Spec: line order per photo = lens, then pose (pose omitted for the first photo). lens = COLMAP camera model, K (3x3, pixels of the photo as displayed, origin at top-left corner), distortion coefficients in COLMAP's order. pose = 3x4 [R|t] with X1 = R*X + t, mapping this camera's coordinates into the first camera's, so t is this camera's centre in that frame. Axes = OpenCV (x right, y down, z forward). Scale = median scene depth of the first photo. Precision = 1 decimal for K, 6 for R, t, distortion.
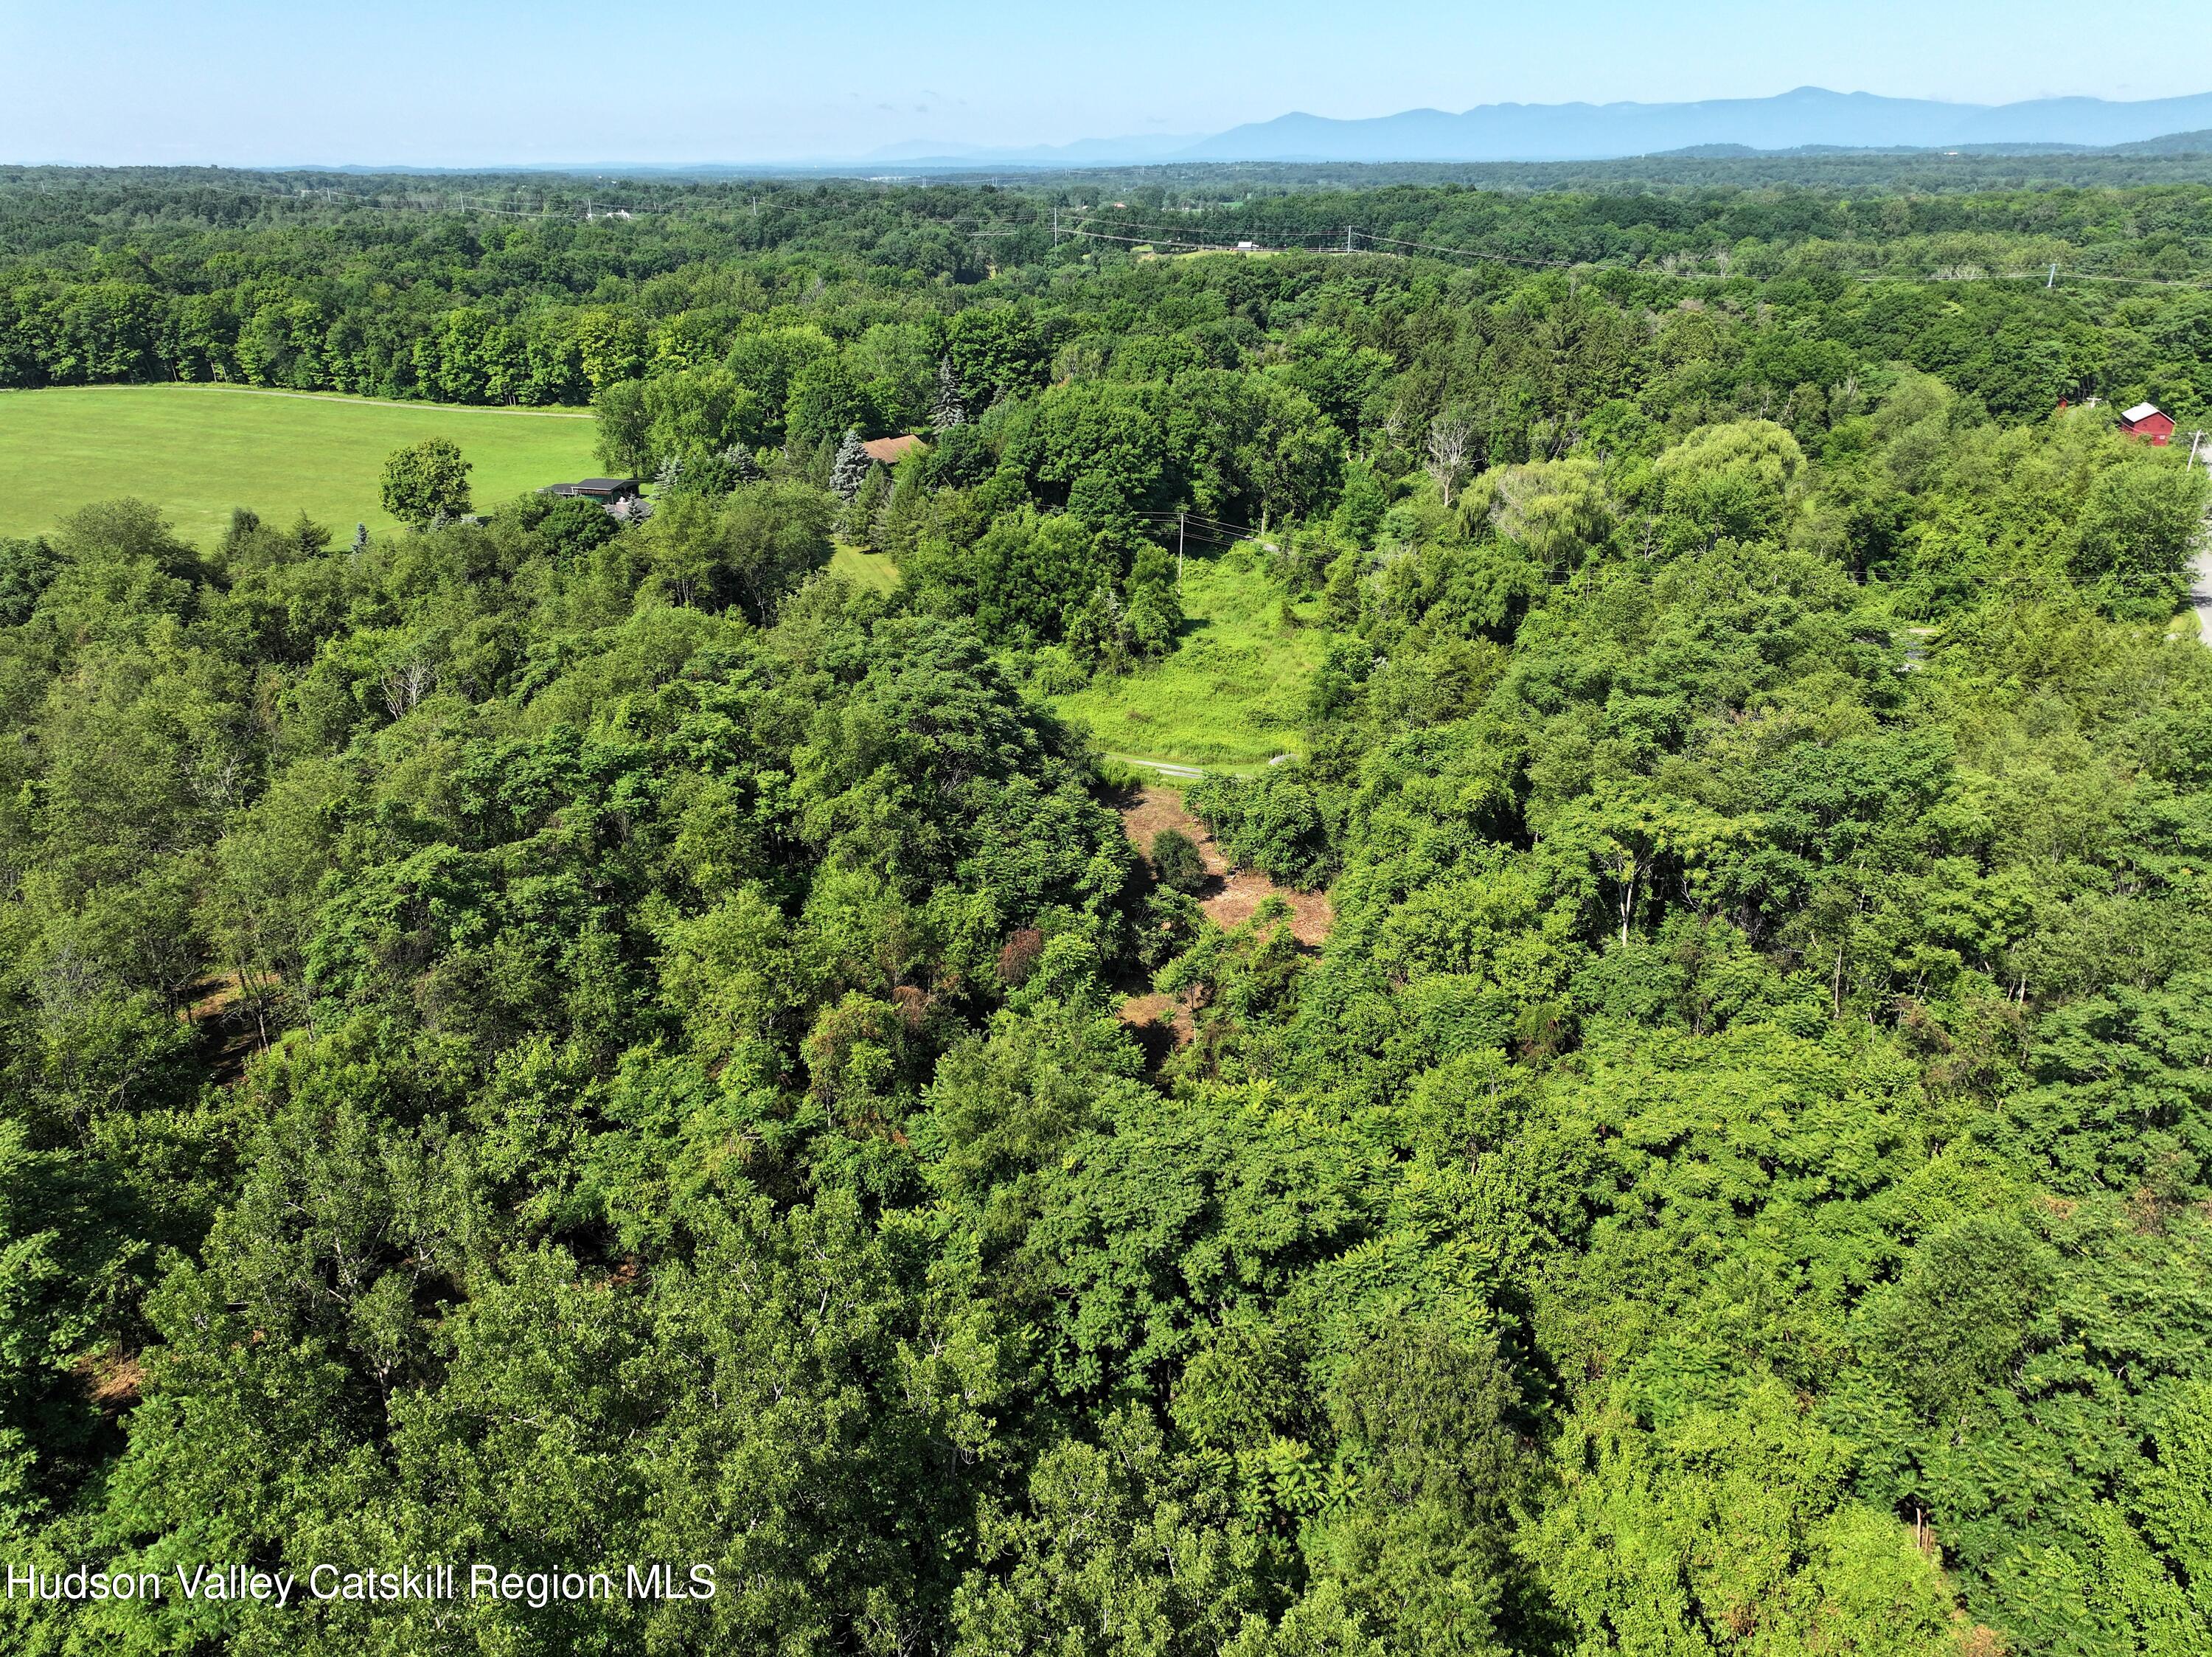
lens RADIAL K [[1554.1, 0, 1105.8], [0, 1554.1, 832.1], [0, 0, 1]] dist [-0.004044, 0.020622]
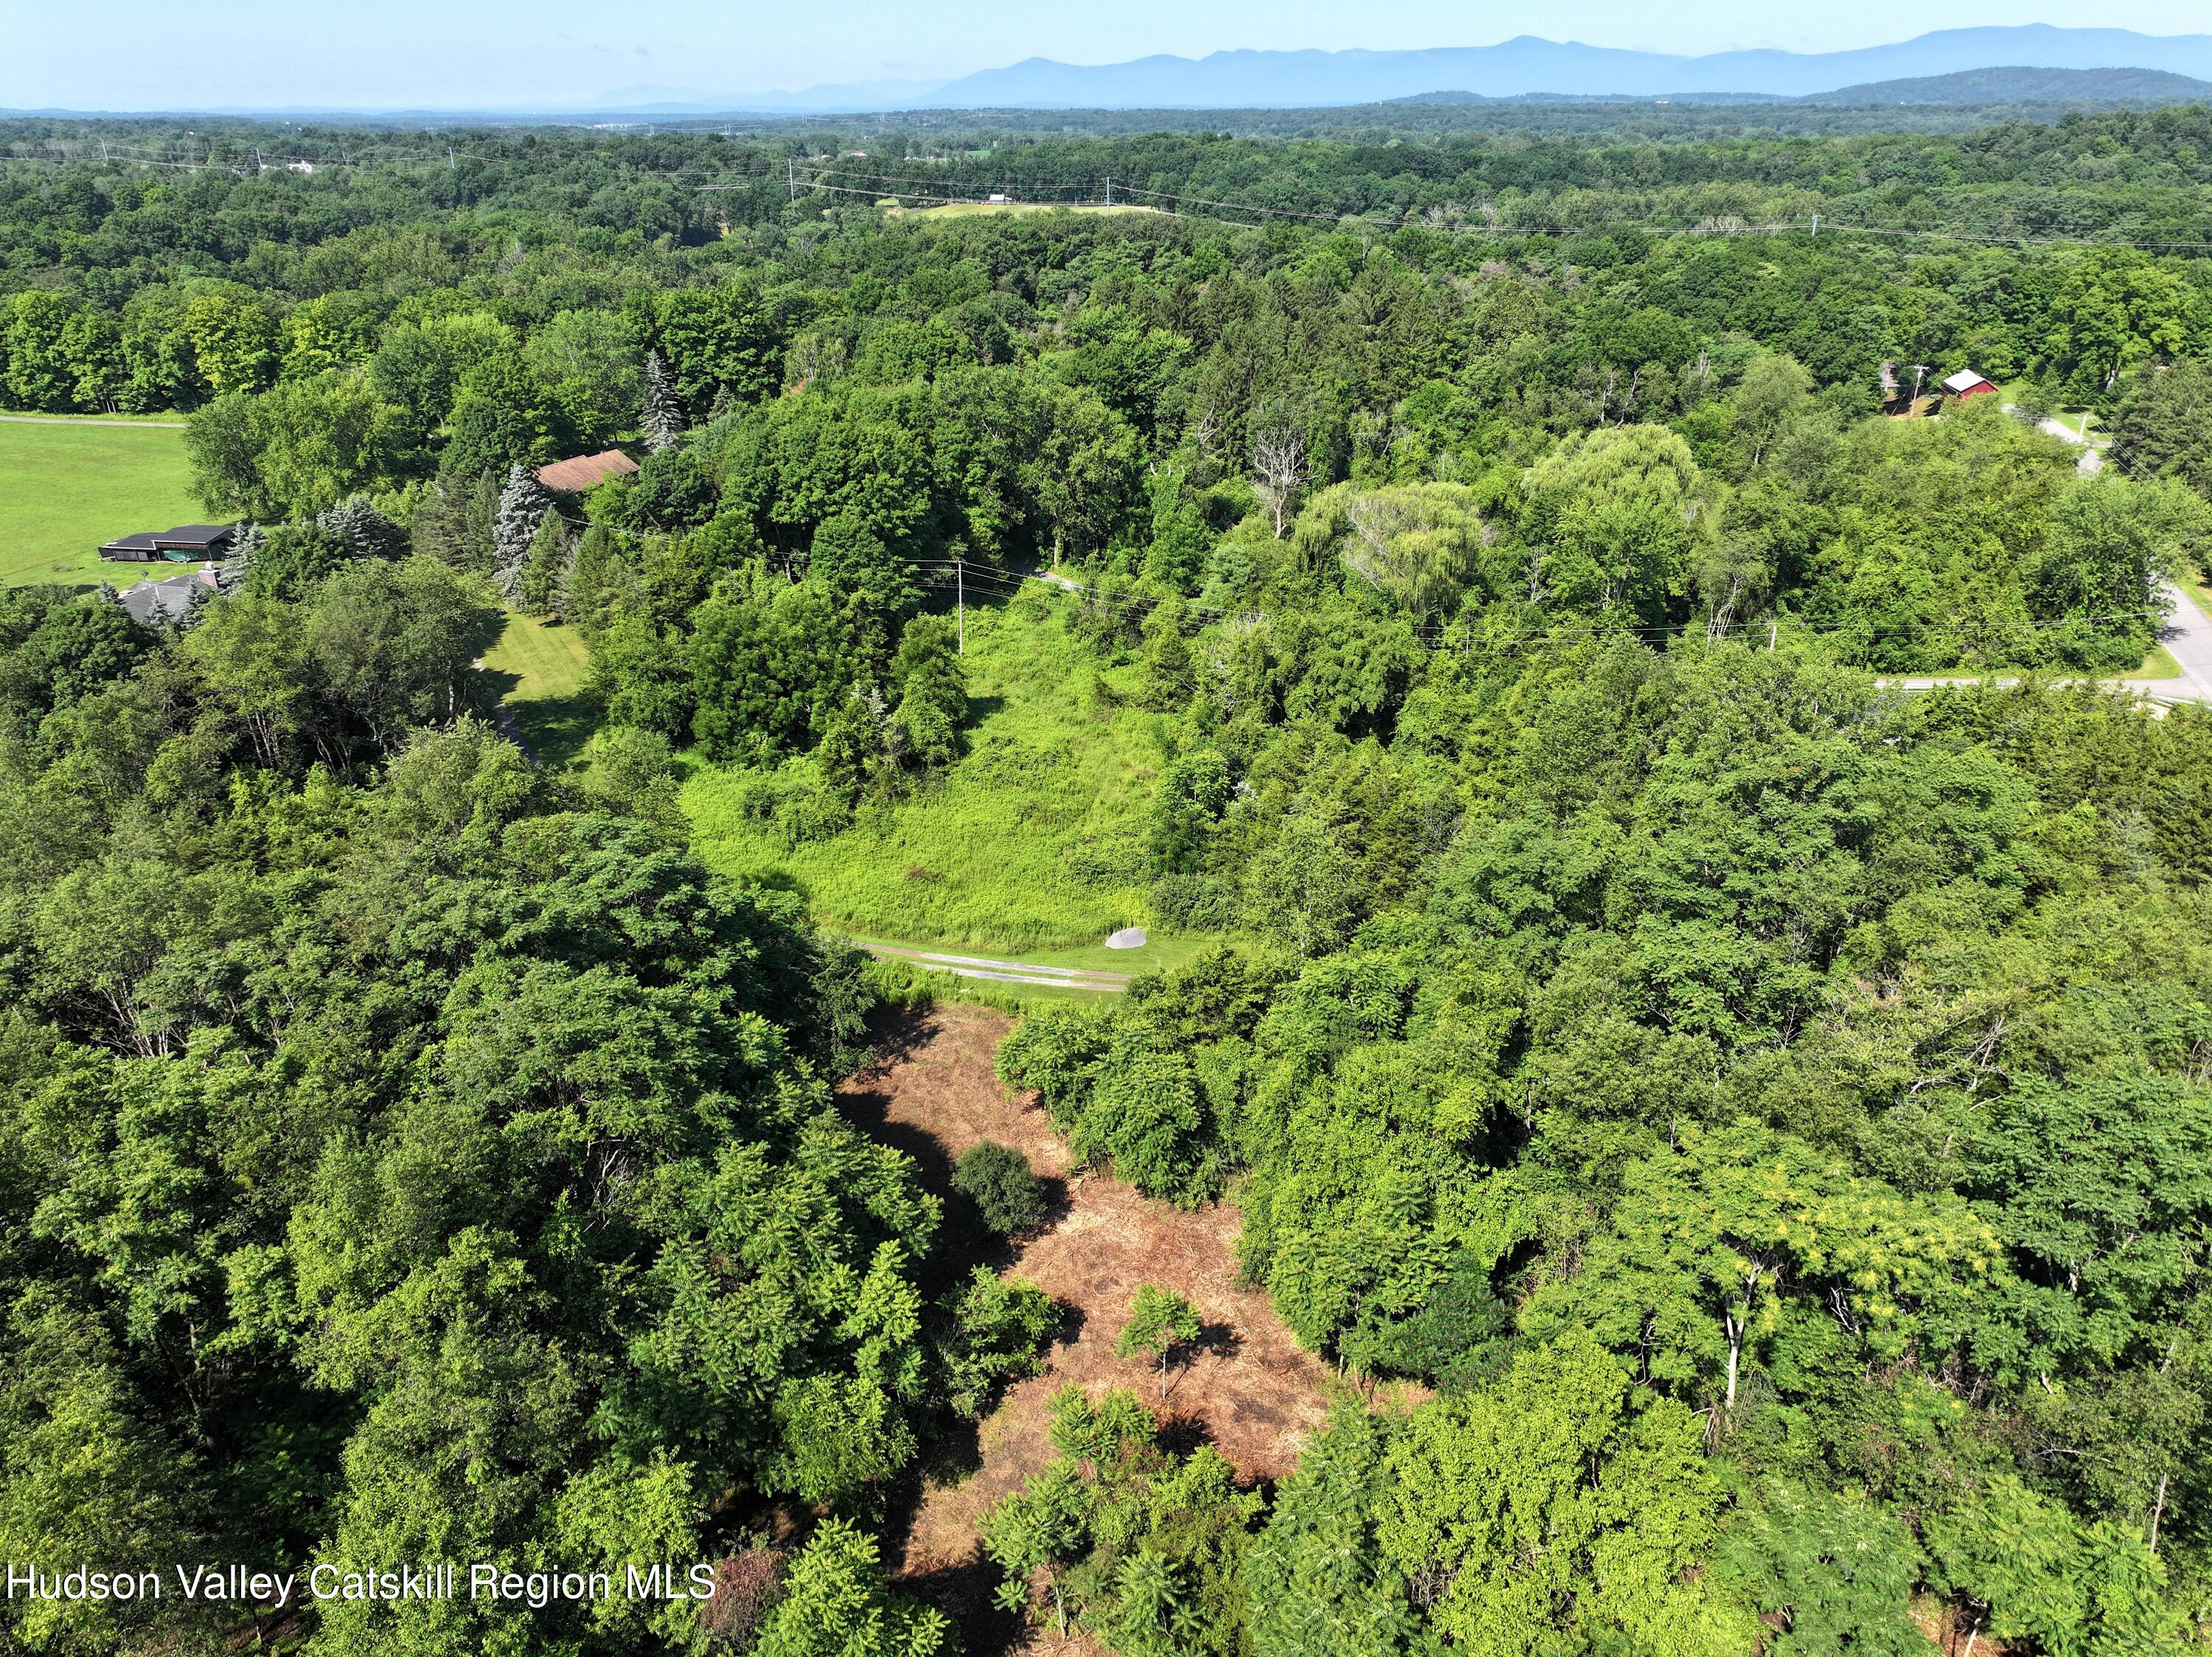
lens RADIAL K [[1554.1, 0, 1111.6], [0, 1554.1, 824.6], [0, 0, 1]] dist [-0.004044, 0.020622]
pose [[0.988012, -0.064134, 0.140421, 0.005999], [0.060665, 0.997741, 0.028855, -0.085119], [-0.141955, -0.019991, 0.989671, 0.194995]]
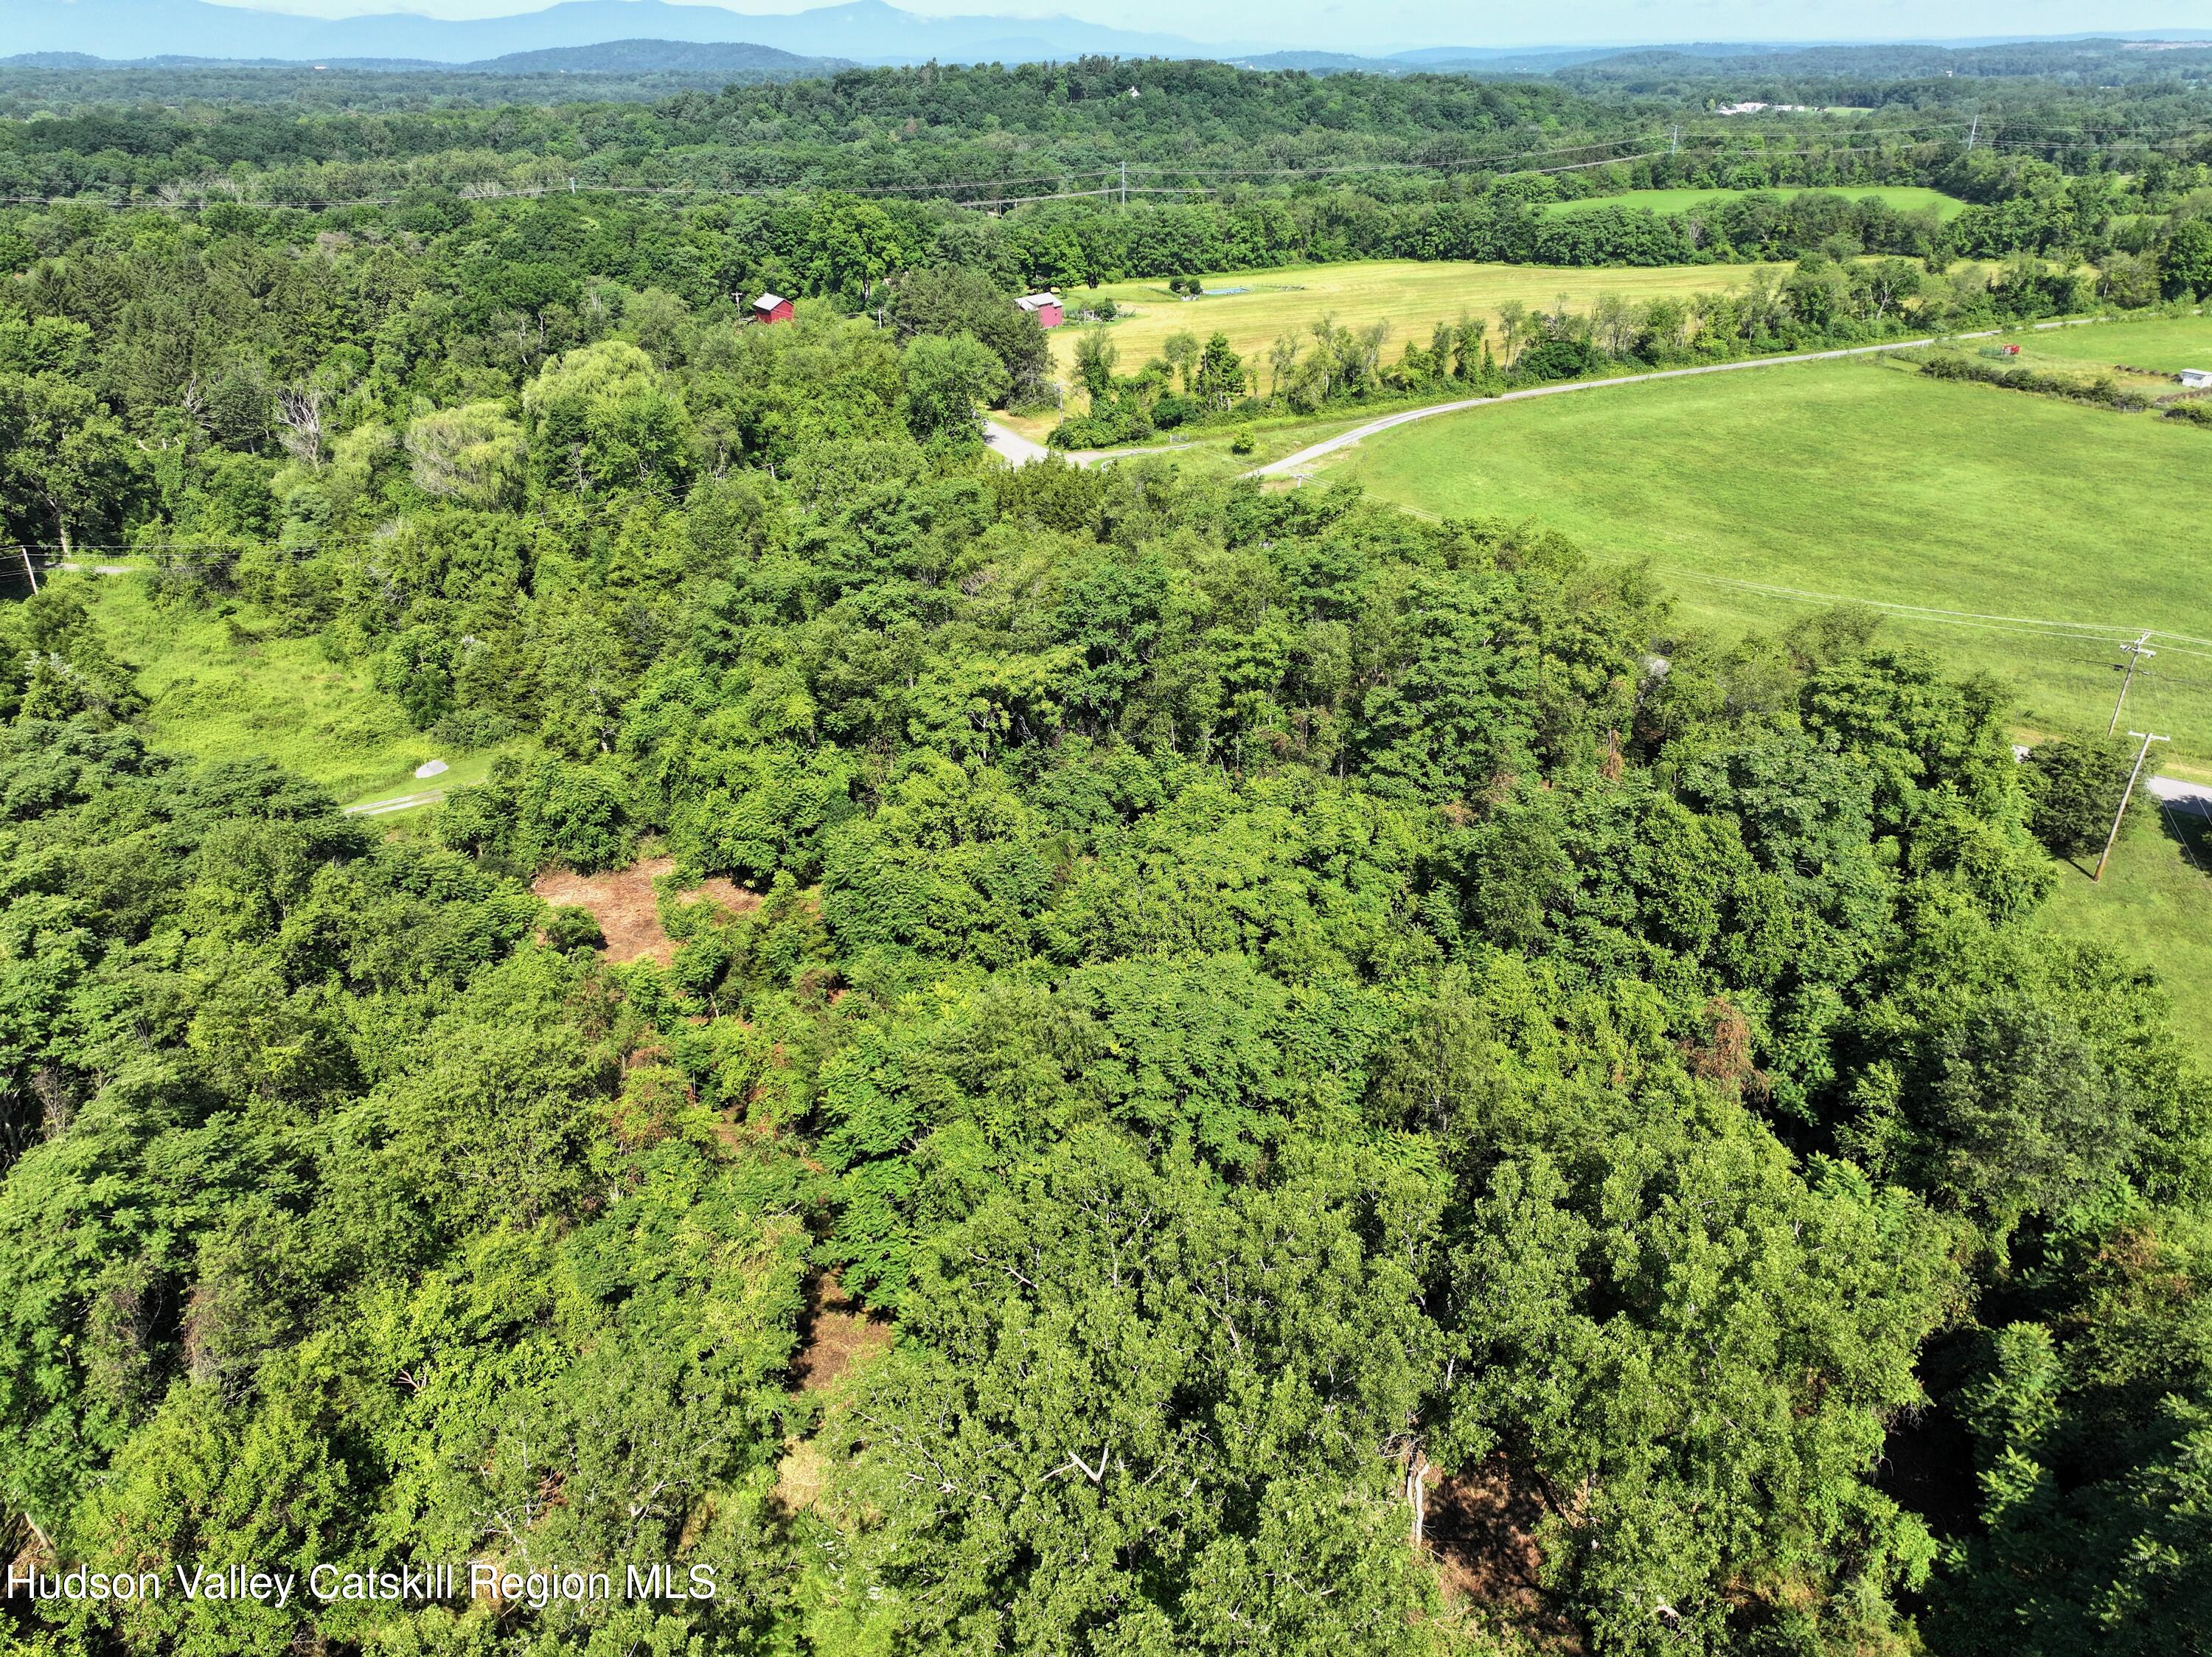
lens RADIAL K [[1554.1, 0, 1116.6], [0, 1554.1, 837.3], [0, 0, 1]] dist [-0.004044, 0.020622]
pose [[0.621002, -0.347339, 0.702647, -0.203573], [0.313248, 0.931729, 0.183731, -0.035397], [-0.718493, 0.106005, 0.687409, 0.062012]]
